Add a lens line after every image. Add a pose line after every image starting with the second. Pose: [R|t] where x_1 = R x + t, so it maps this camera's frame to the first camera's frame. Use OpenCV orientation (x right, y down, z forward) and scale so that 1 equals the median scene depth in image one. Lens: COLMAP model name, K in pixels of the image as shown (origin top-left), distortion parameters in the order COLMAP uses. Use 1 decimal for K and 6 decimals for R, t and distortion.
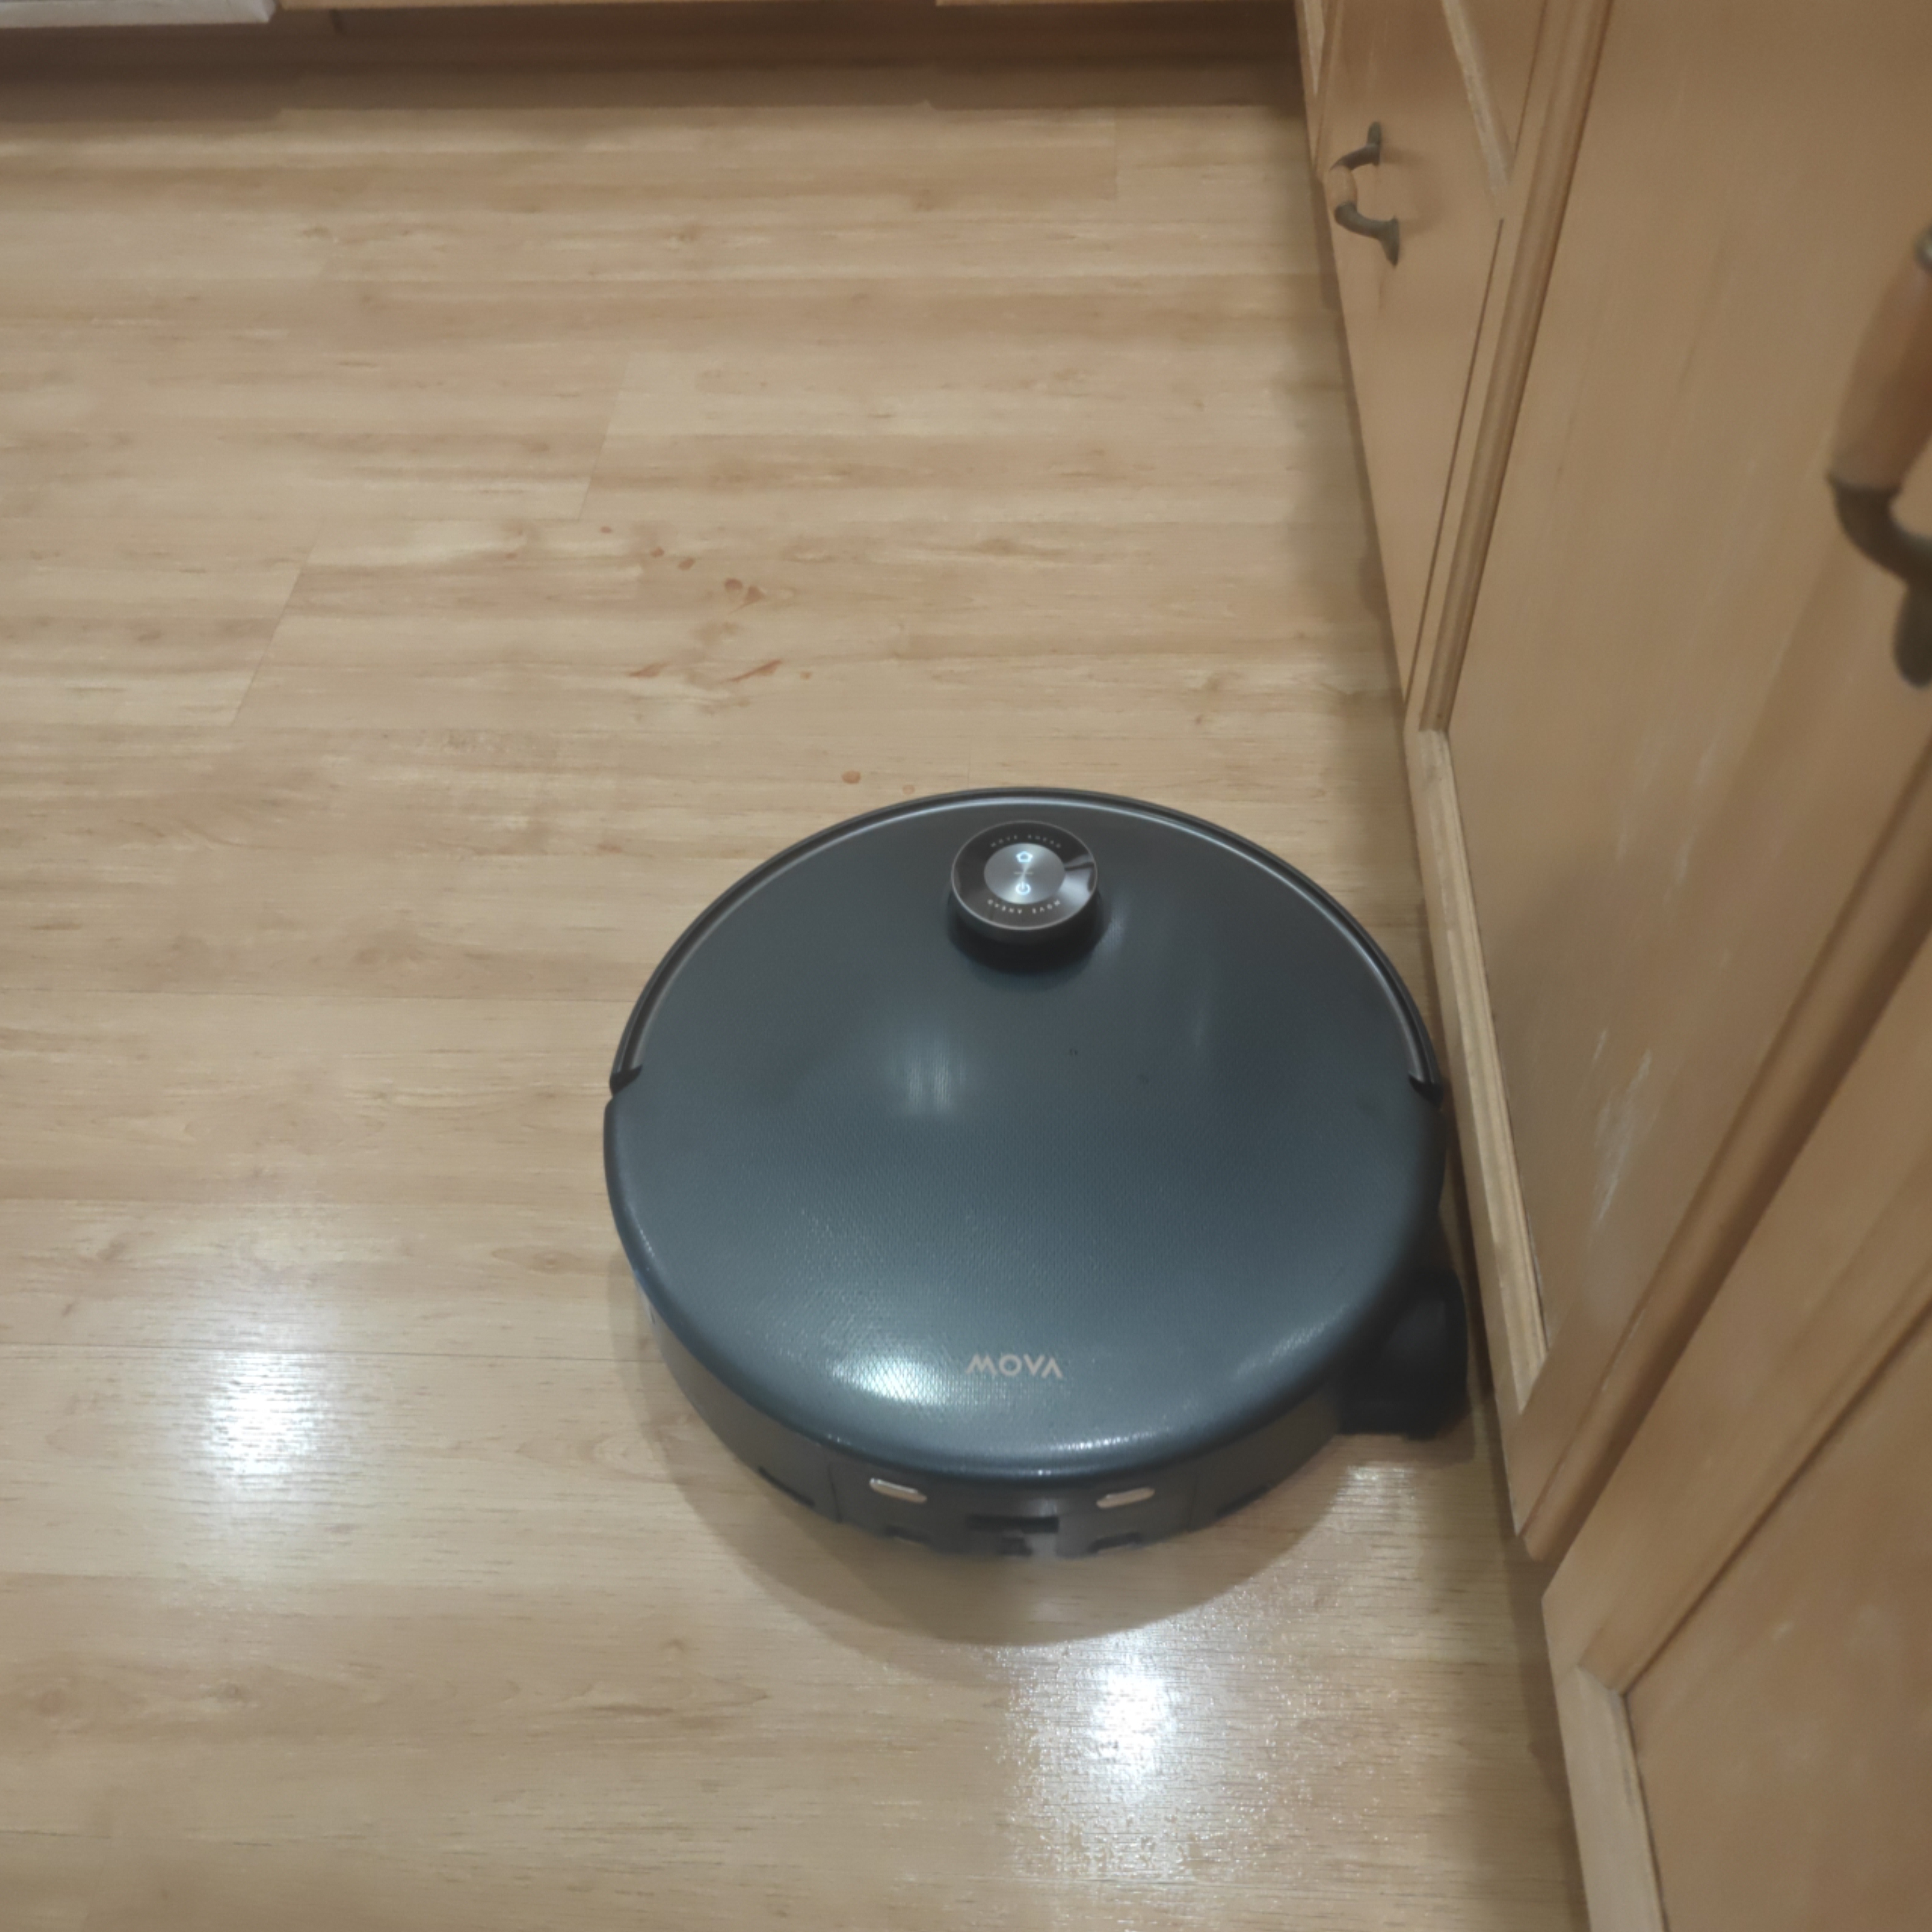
lens RADIAL K [[1748.3, 0, 965.5], [0, 1748.3, 968.8], [0, 0, 1]] dist [0.003069, 0.008864]
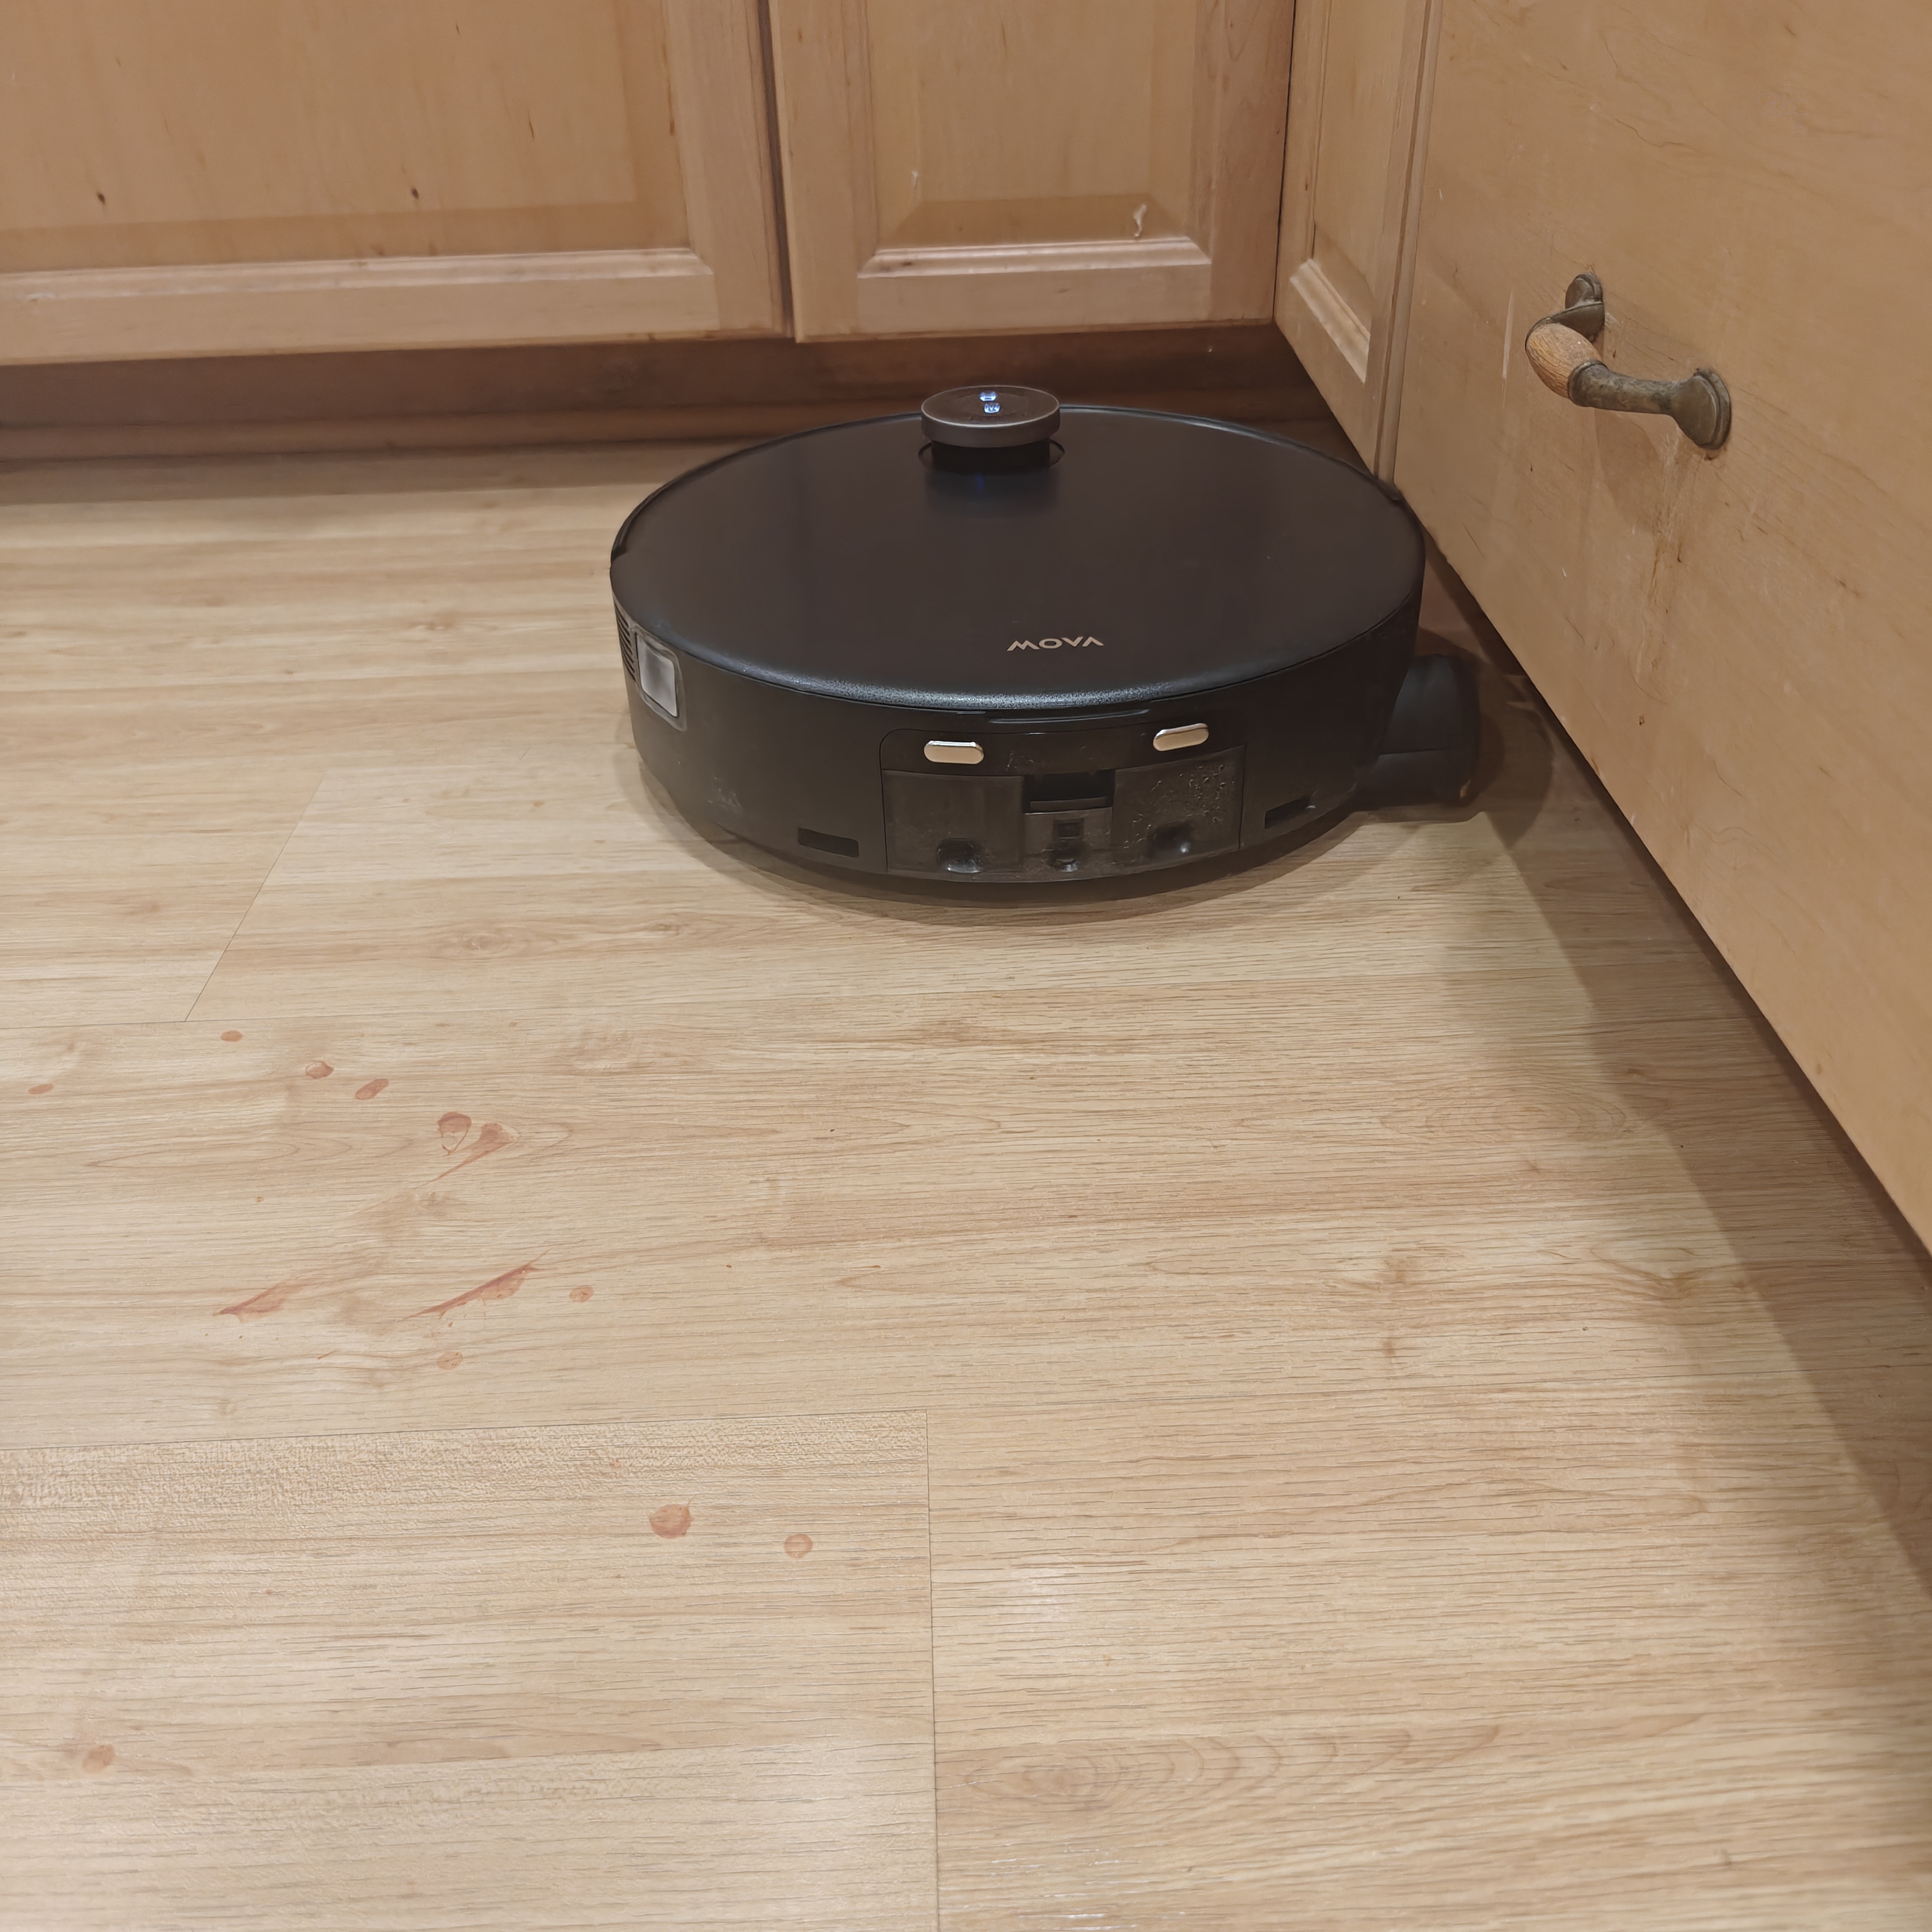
lens RADIAL K [[1748.3, 0, 965.8], [0, 1748.3, 965.2], [0, 0, 1]] dist [0.003069, 0.008864]
pose [[0.996169, -0.039254, 0.078139, -0.017301], [0.060653, 0.953856, -0.294076, -0.100048], [-0.062989, 0.297689, 0.952583, 0.472949]]
